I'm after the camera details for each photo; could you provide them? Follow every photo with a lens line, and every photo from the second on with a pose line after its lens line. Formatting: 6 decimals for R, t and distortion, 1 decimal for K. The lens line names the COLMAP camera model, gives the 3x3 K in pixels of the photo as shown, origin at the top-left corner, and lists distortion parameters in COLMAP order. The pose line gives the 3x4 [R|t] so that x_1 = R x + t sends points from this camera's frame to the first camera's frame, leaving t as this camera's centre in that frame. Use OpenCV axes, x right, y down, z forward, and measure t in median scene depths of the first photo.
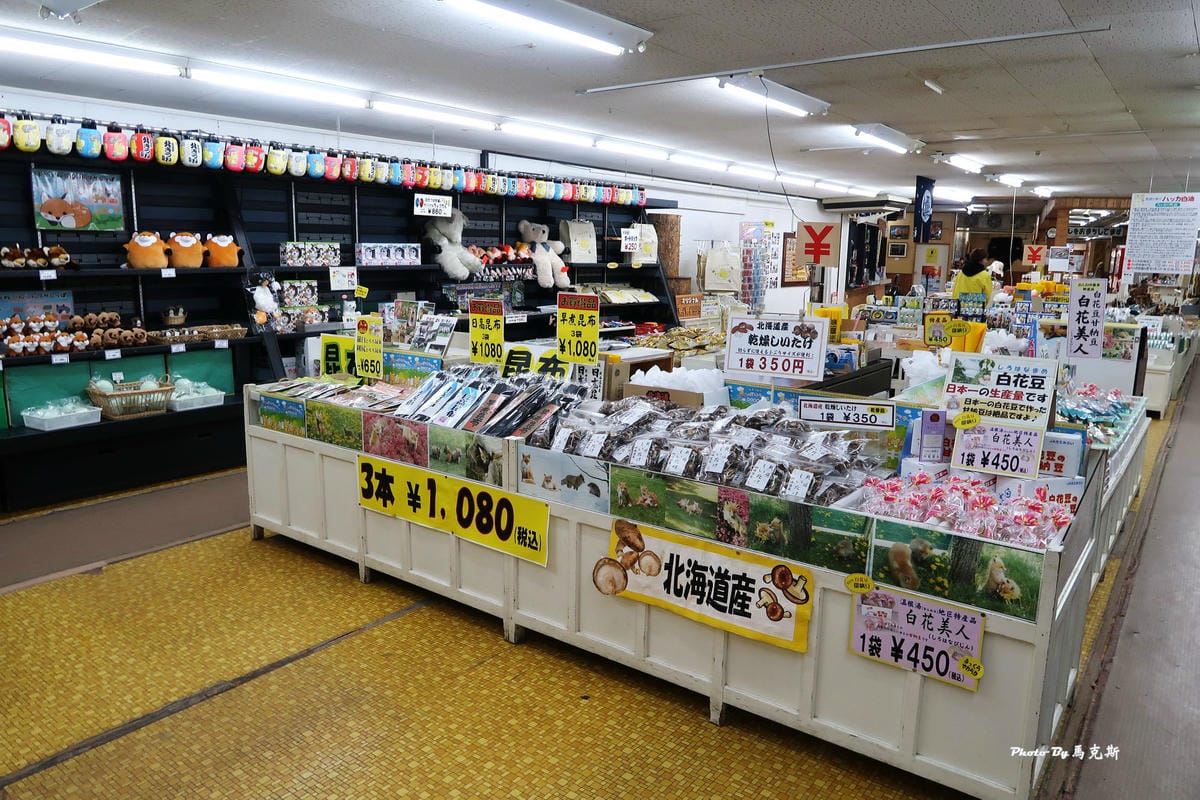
lens RADIAL K [[823.4, 0, 600.0], [0, 823.4, 400.0], [0, 0, 1]] dist [-0.003781, -0.001472]
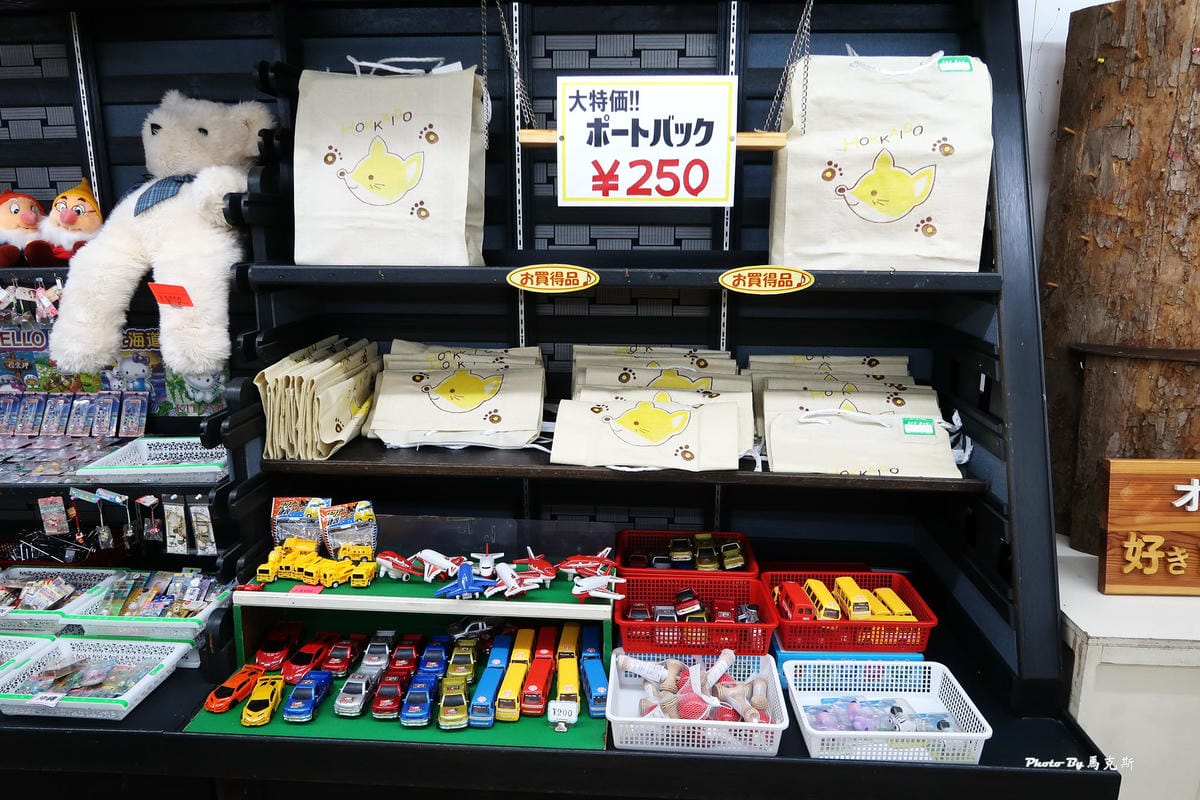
lens RADIAL K [[823.4, 0, 600.0], [0, 823.4, 400.0], [0, 0, 1]] dist [-0.003781, -0.001472]
pose [[0.542932, 0.166139, -0.823178, 0.192195], [-0.142811, 0.984223, 0.104451, -0.157007], [0.827544, 0.060849, 0.558093, 0.899272]]
